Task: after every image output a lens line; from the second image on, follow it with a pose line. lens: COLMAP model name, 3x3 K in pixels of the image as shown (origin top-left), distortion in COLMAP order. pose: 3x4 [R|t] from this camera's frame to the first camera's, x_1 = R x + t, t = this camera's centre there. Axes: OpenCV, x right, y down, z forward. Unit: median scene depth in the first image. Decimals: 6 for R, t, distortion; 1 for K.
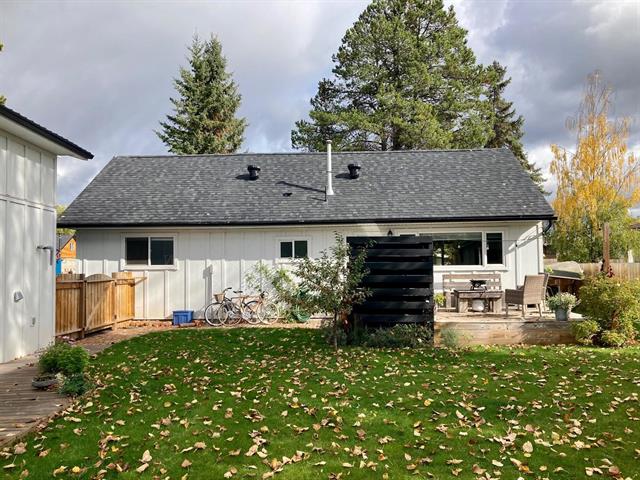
lens RADIAL K [[520.2, 0, 320.0], [0, 520.2, 240.0], [0, 0, 1]] dist [0.087397, -0.165504]
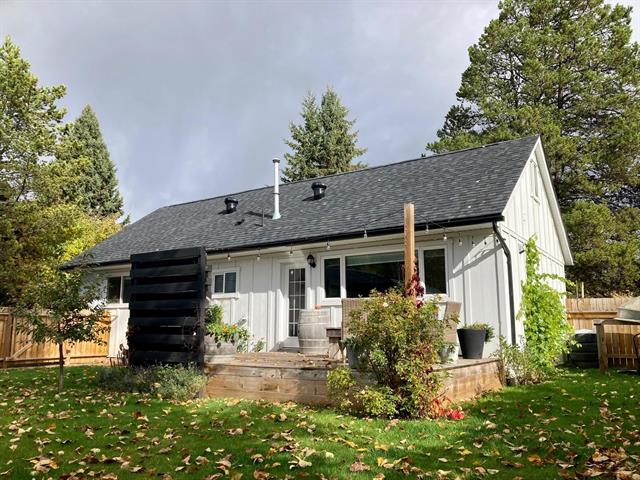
lens RADIAL K [[520.2, 0, 320.0], [0, 520.2, 240.0], [0, 0, 1]] dist [0.087397, -0.165504]
pose [[0.853921, -0.073349, -0.515207, 0.543781], [0.009500, 0.992049, -0.125491, 0.057912], [0.520316, 0.102265, 0.847829, 0.322562]]
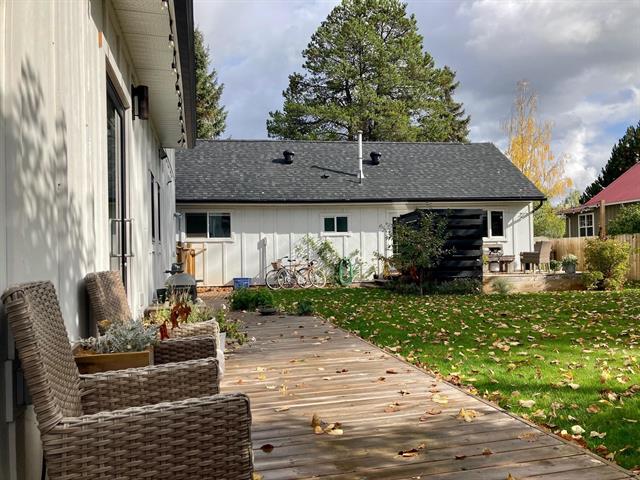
lens RADIAL K [[520.2, 0, 320.0], [0, 520.2, 240.0], [0, 0, 1]] dist [0.087397, -0.165504]
pose [[0.982379, -0.001856, 0.186891, -0.299906], [-0.001036, 0.999881, 0.015379, 0.035213], [-0.186897, -0.015301, 0.982260, -0.135229]]
